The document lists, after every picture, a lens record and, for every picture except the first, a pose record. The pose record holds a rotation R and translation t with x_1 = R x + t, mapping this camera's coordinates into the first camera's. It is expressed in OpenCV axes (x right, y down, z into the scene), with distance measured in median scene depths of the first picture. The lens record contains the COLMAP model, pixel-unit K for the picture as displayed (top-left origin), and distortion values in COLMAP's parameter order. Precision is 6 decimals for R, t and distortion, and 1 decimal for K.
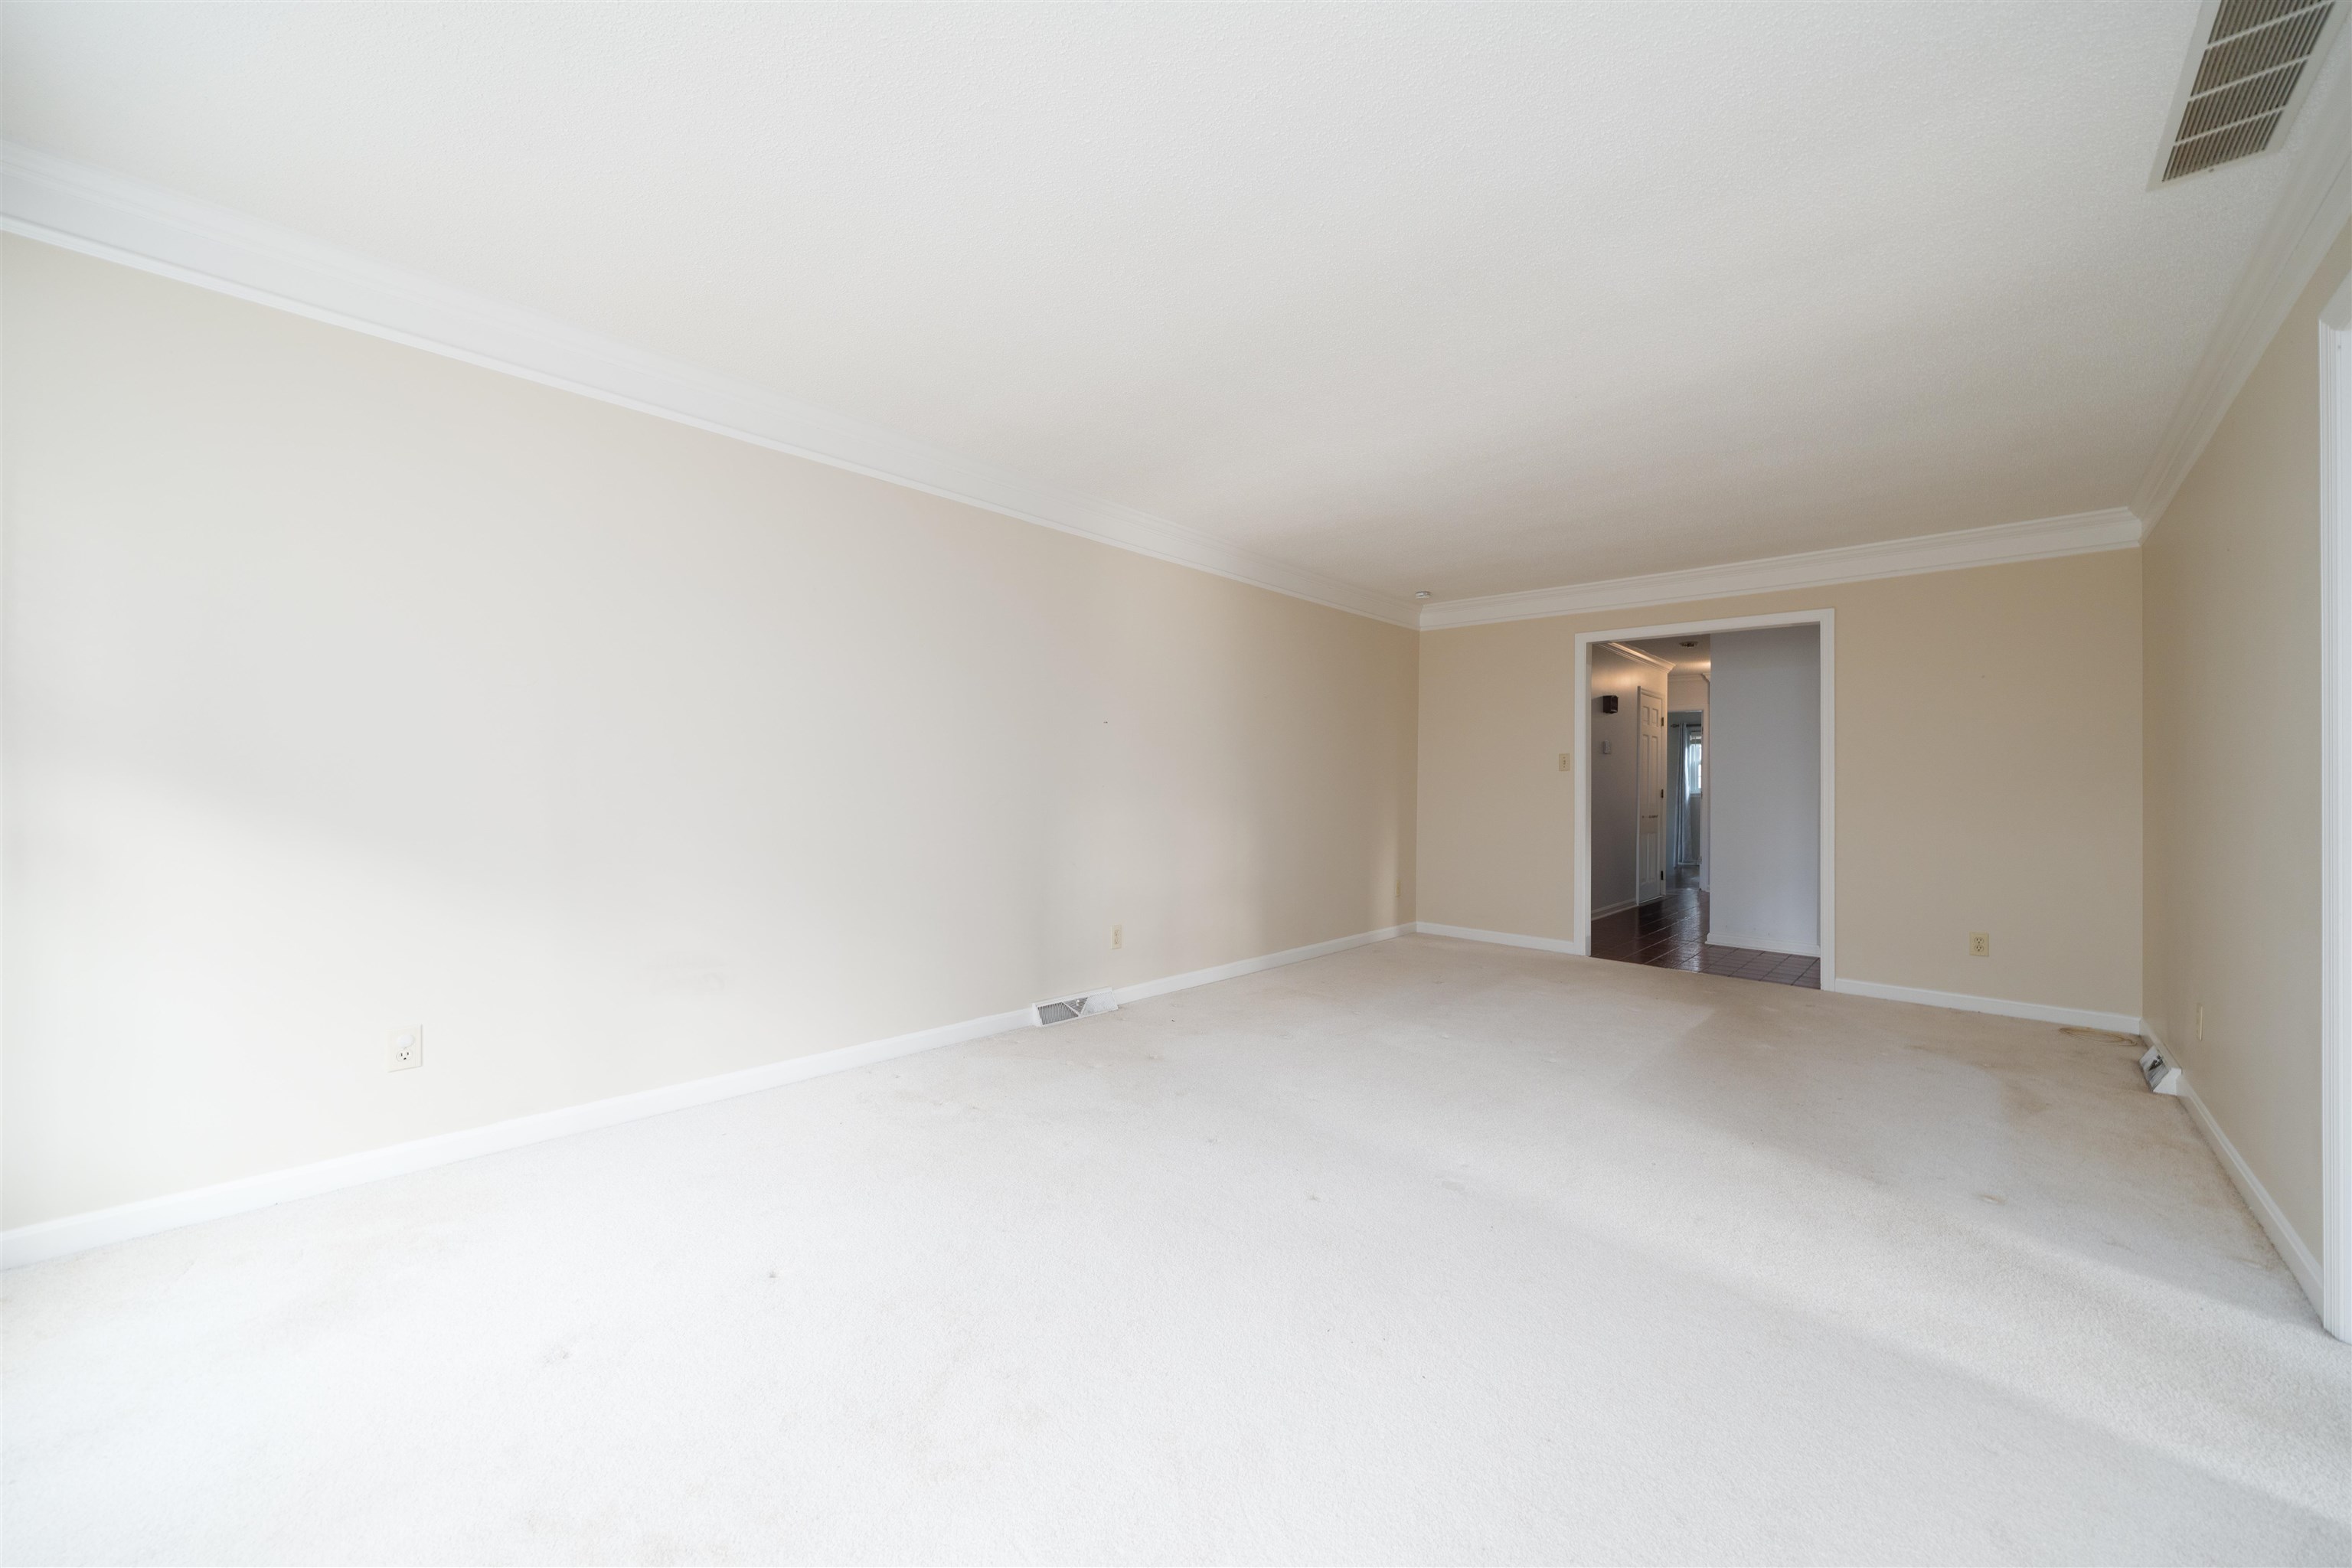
lens RADIAL K [[861.3, 0, 1176.0], [0, 861.3, 784.0], [0, 0, 1]] dist [-0.000451, -0.000049]
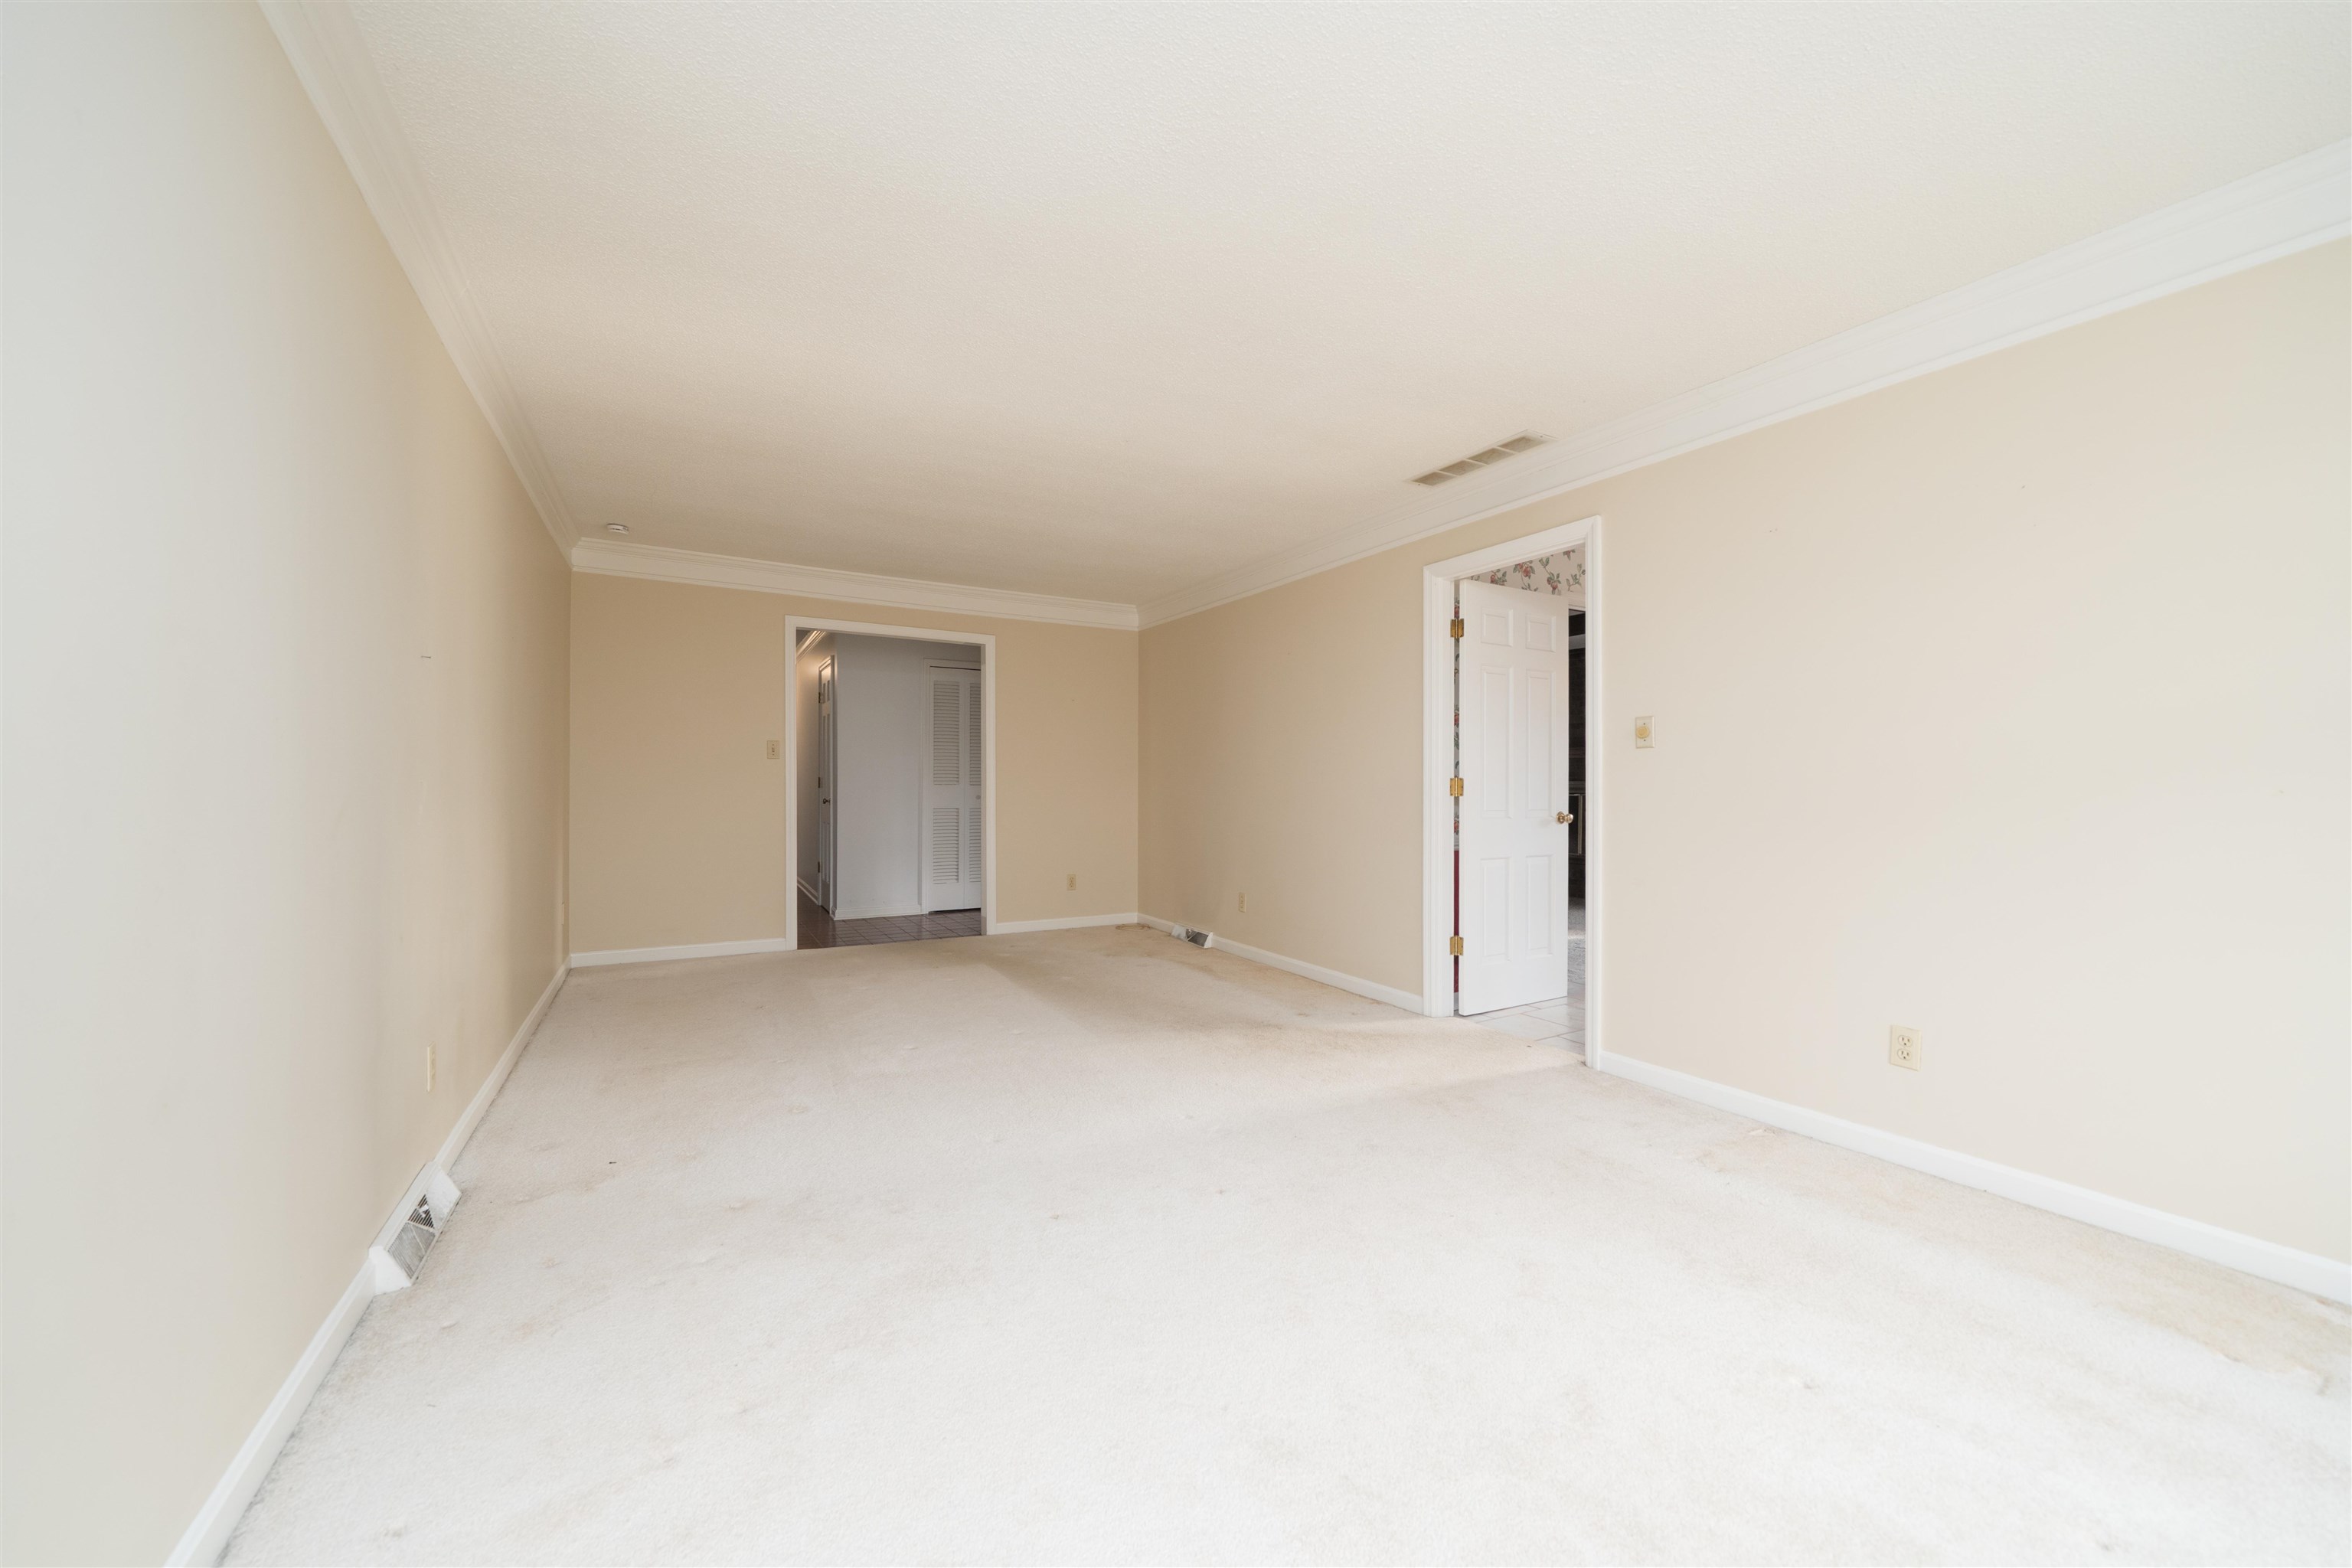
lens RADIAL K [[861.3, 0, 1176.0], [0, 861.3, 784.0], [0, 0, 1]] dist [-0.000451, -0.000049]
pose [[0.296431, -0.013309, 0.954961, -0.350399], [-0.003955, 0.999877, 0.015162, -0.003770], [-0.955046, -0.008271, 0.296342, 0.329296]]
